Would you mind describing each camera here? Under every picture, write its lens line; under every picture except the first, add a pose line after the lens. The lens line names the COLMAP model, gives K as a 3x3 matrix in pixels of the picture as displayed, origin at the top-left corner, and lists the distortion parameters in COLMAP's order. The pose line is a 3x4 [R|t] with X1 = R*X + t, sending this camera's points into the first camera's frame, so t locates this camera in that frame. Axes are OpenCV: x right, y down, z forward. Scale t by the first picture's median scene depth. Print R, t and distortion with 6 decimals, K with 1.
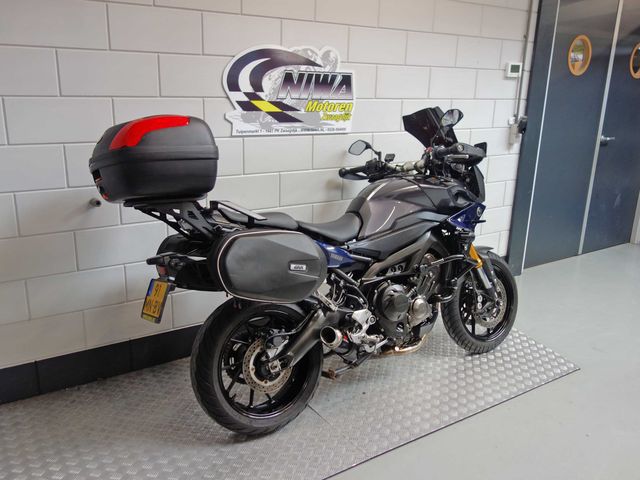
lens RADIAL K [[572.8, 0, 320.0], [0, 572.8, 240.0], [0, 0, 1]] dist [0.002298, 0.005978]
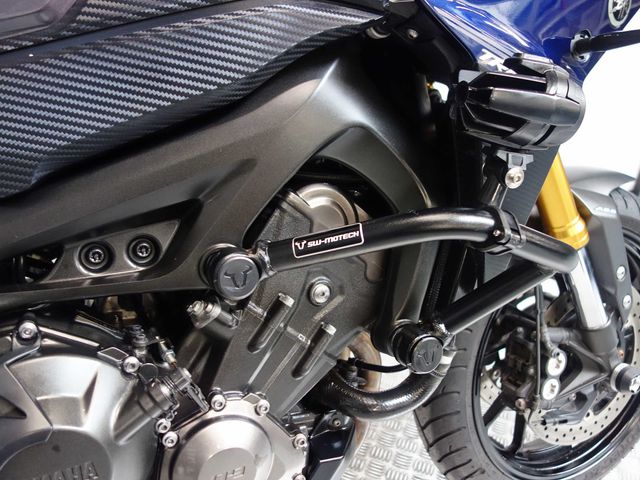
lens RADIAL K [[572.8, 0, 320.0], [0, 572.8, 240.0], [0, 0, 1]] dist [0.002298, 0.005978]
pose [[0.986876, 0.110332, -0.117909, 0.197030], [-0.087764, 0.979395, 0.181887, 0.006124], [0.135547, -0.169152, 0.976225, 0.739724]]
